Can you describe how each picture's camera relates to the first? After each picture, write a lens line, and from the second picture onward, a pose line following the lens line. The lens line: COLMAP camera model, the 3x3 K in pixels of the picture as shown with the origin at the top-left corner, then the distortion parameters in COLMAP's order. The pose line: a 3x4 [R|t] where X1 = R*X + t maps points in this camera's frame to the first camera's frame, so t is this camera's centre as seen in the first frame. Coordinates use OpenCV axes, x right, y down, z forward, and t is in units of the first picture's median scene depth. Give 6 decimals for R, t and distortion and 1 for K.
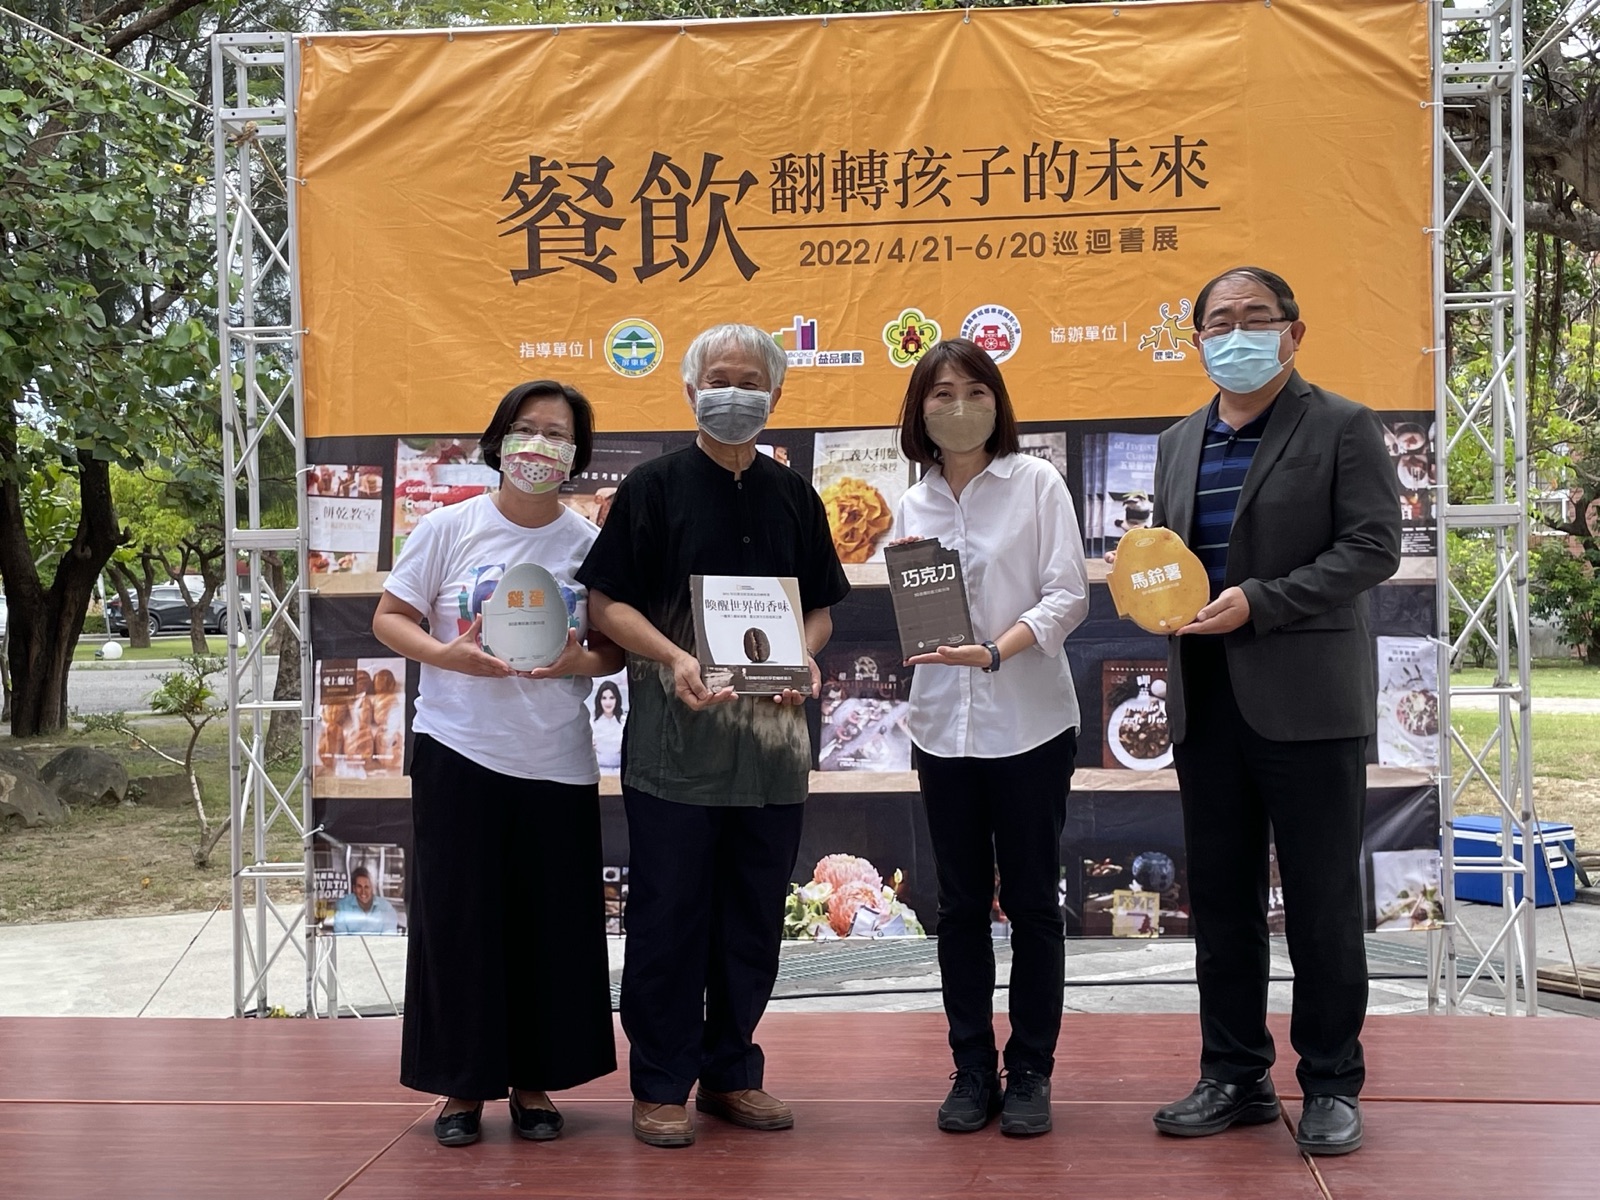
lens RADIAL K [[1996.6, 0, 799.0], [0, 1996.6, 598.5], [0, 0, 1]] dist [0.009908, 0.000000]
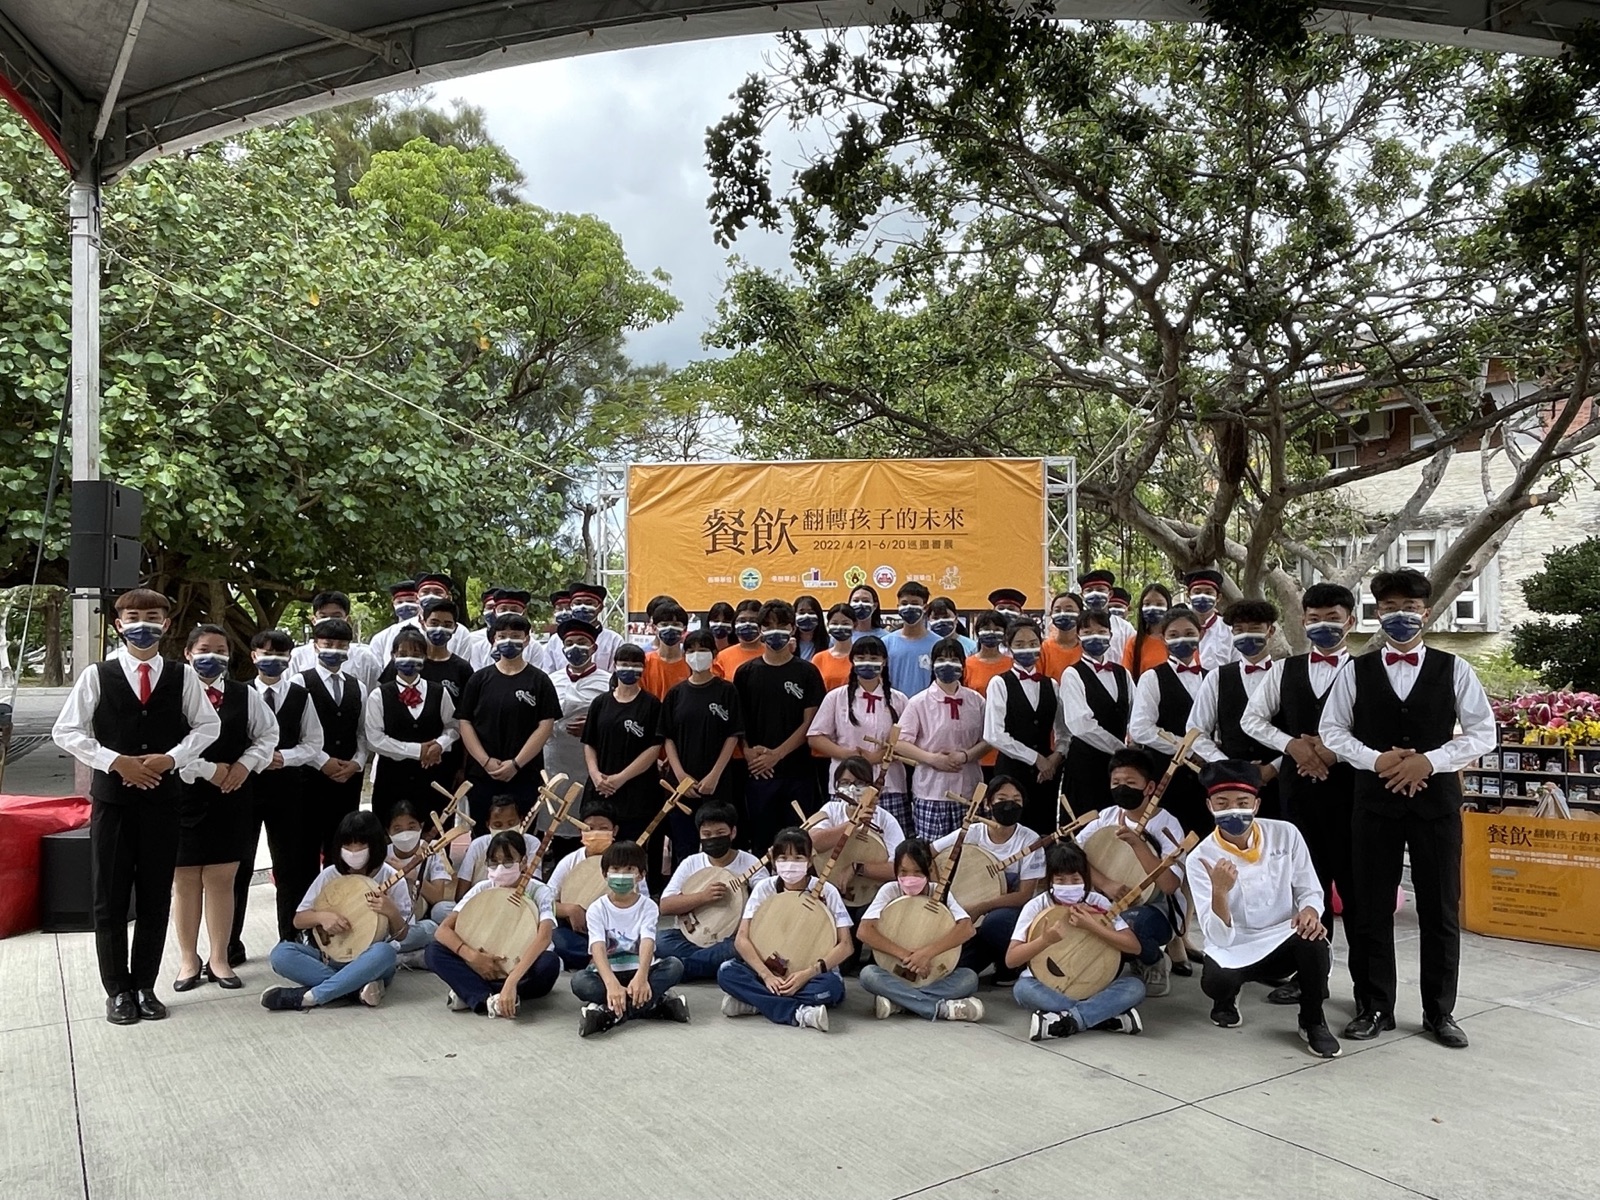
lens RADIAL K [[1160.5, 0, 804.9], [0, 1160.5, 600.7], [0, 0, 1]] dist [-0.011769, -0.007095]
pose [[0.999846, 0.016365, -0.006283, -0.000410], [-0.016733, 0.997820, -0.063841, -0.000157], [0.005224, 0.063936, 0.997940, -0.547904]]
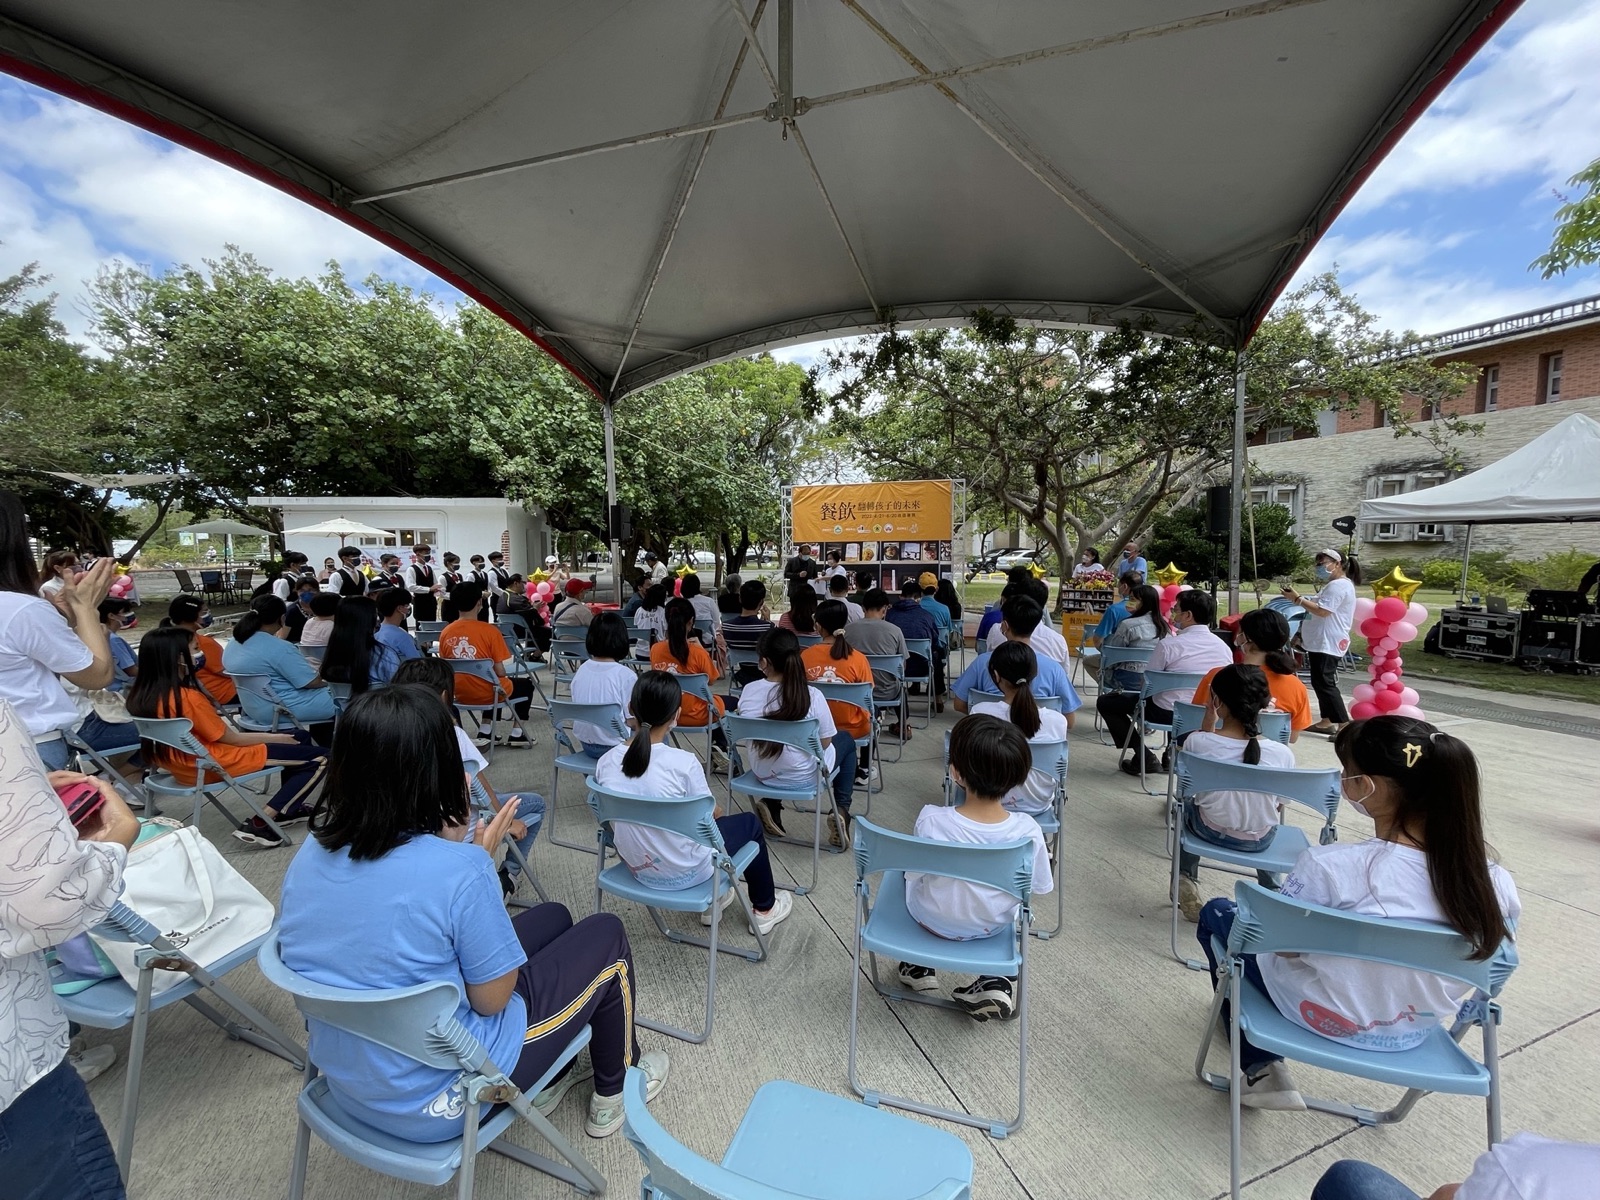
lens RADIAL K [[641.7, 0, 797.4], [0, 641.7, 602.3], [0, 0, 1]] dist [0.000008, -0.000005]
pose [[0.972428, 0.030125, -0.231247, 0.303966], [-0.017539, 0.998260, 0.056293, 0.005029], [0.232541, -0.050685, 0.971265, -1.232671]]
